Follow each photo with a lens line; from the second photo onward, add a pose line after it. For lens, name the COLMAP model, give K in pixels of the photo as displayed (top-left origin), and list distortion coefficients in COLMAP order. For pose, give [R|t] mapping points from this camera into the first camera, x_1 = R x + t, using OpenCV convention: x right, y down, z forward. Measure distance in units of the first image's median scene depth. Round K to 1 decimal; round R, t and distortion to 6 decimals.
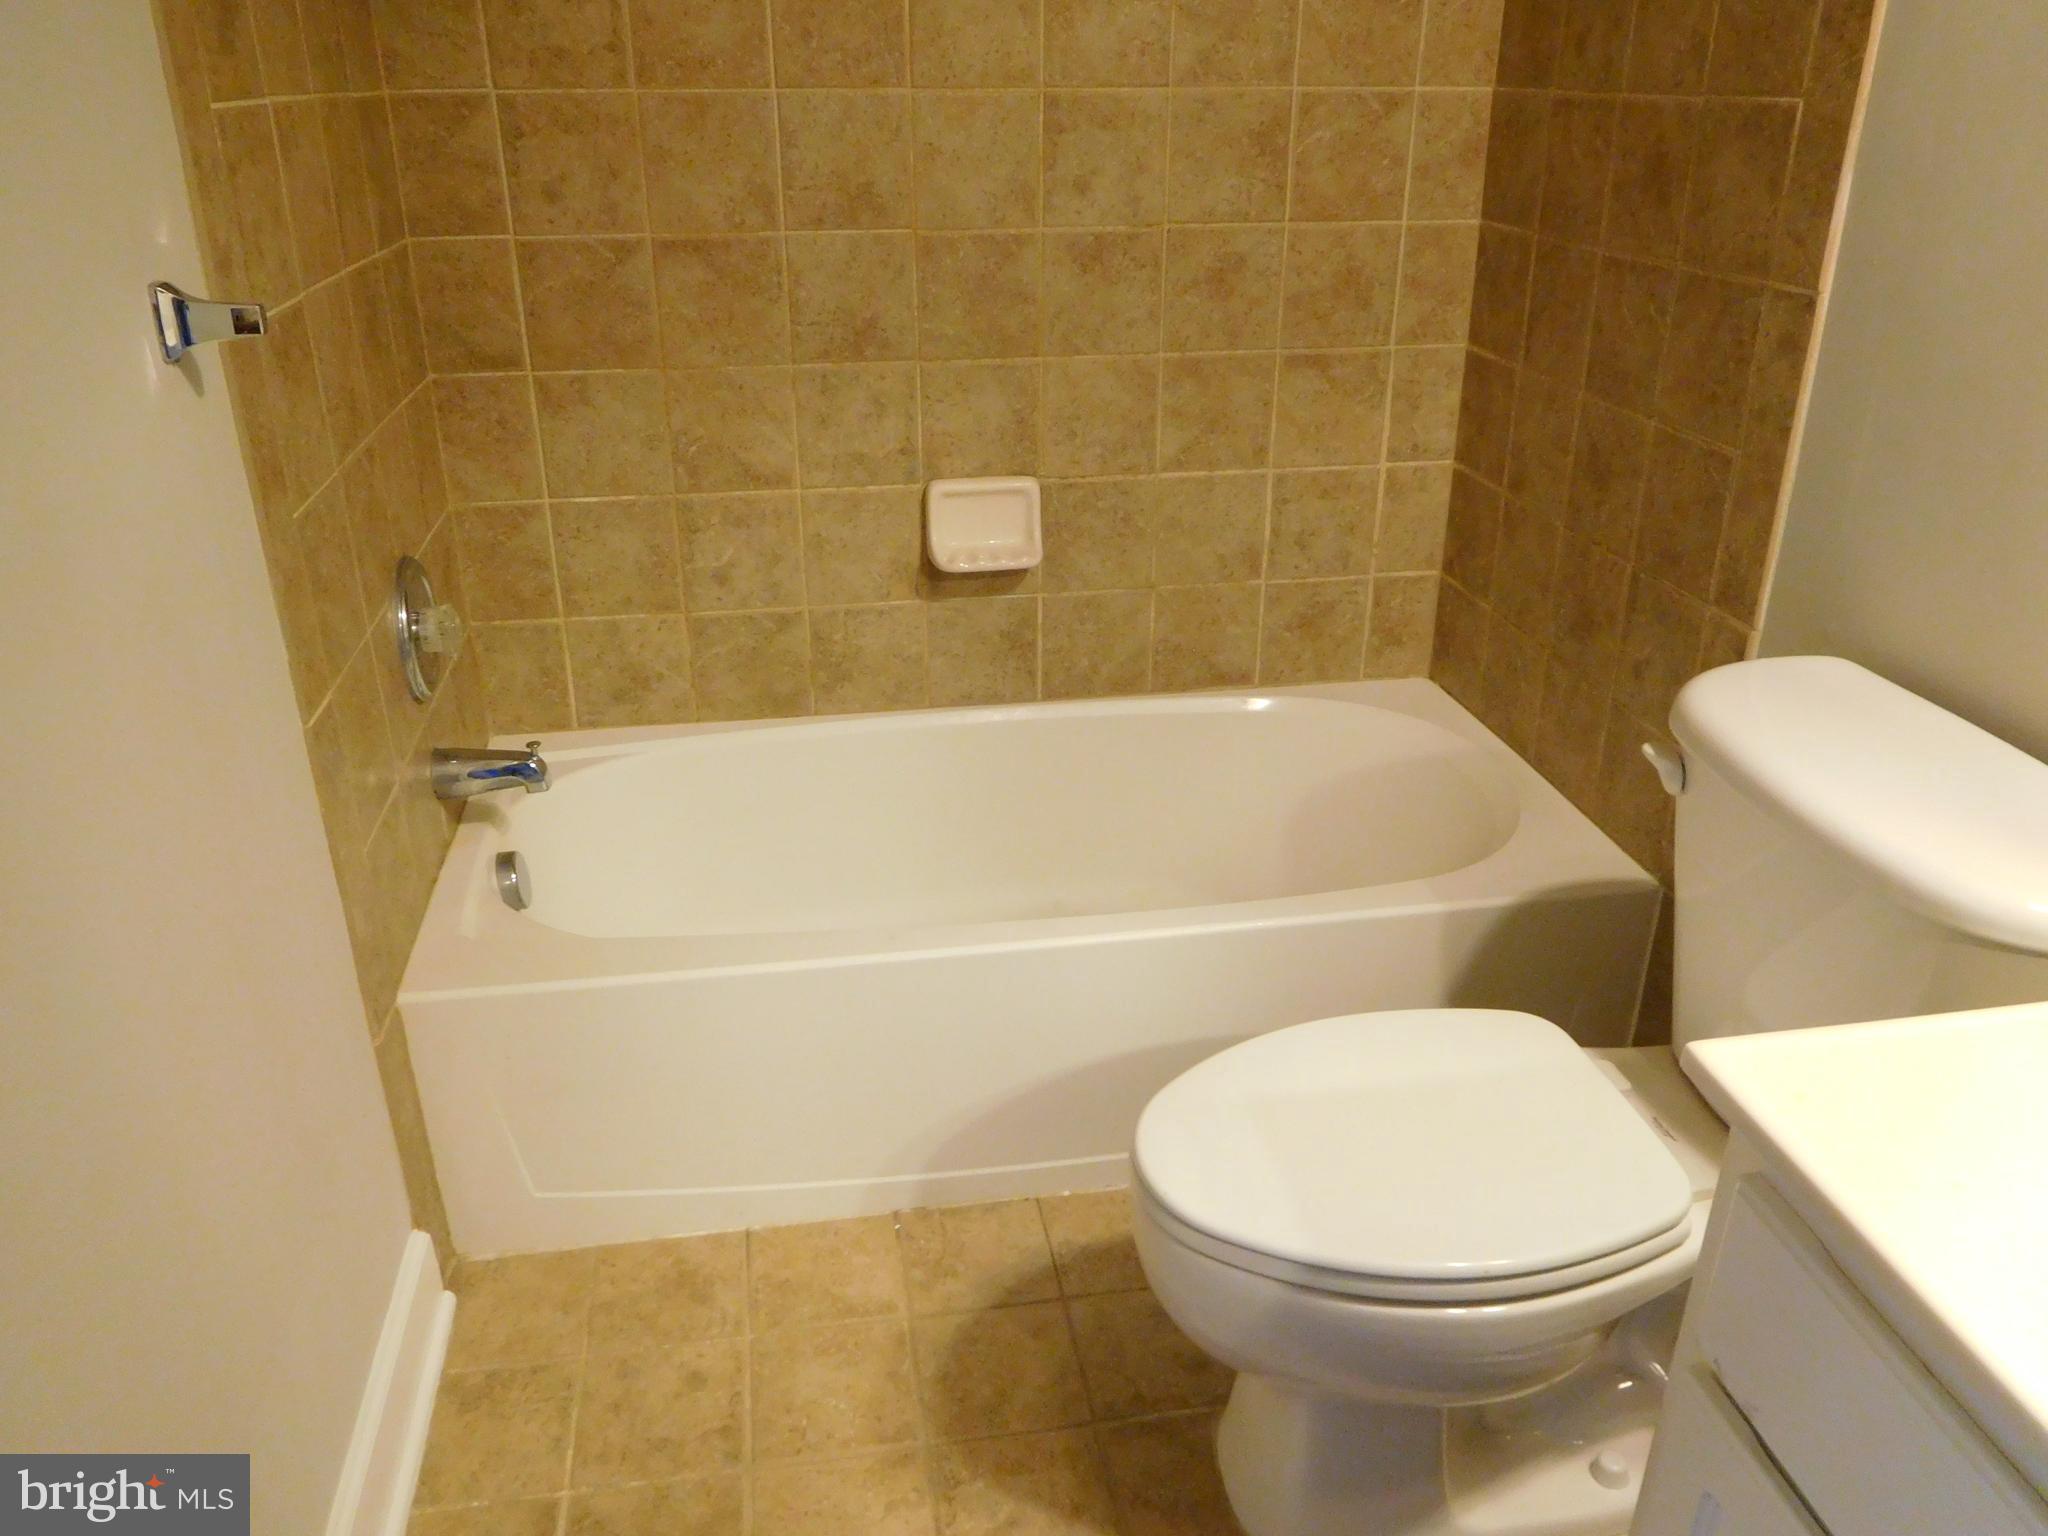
lens RADIAL K [[1525.1, 0, 1024.0], [0, 1525.1, 768.0], [0, 0, 1]] dist [-0.025971, 0.005354]
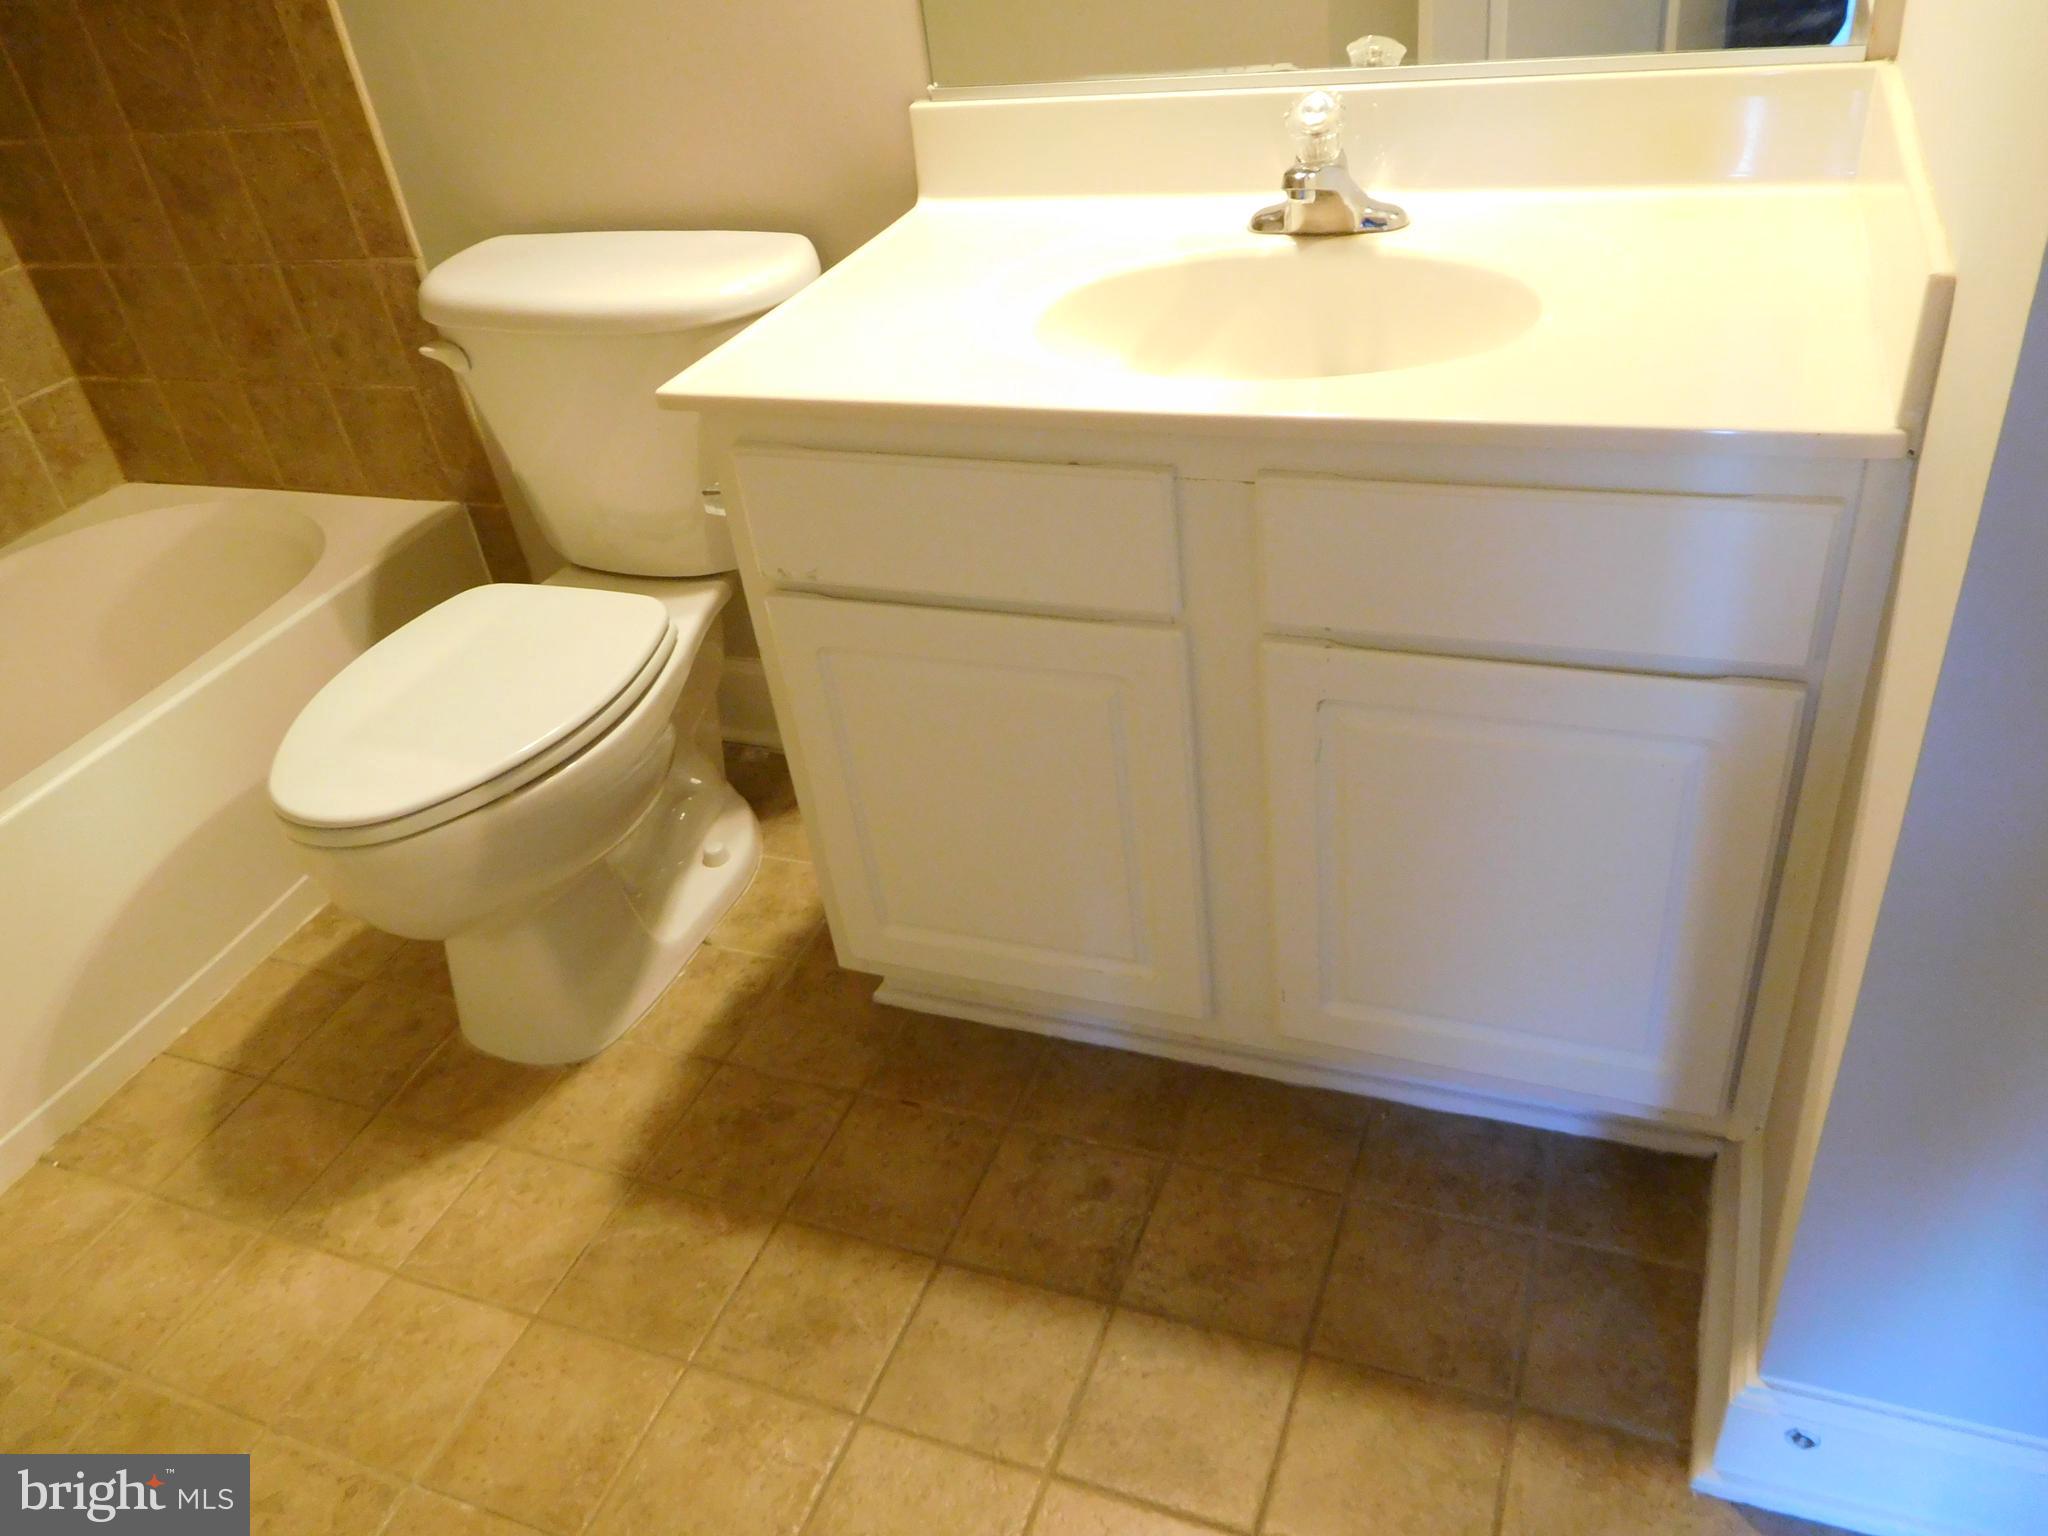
lens RADIAL K [[1525.1, 0, 1024.0], [0, 1525.1, 768.0], [0, 0, 1]] dist [-0.025971, 0.005354]
pose [[0.518053, -0.536550, 0.666135, -0.259113], [0.464740, 0.830371, 0.307408, 0.089172], [-0.718079, 0.150326, 0.679533, -0.096809]]
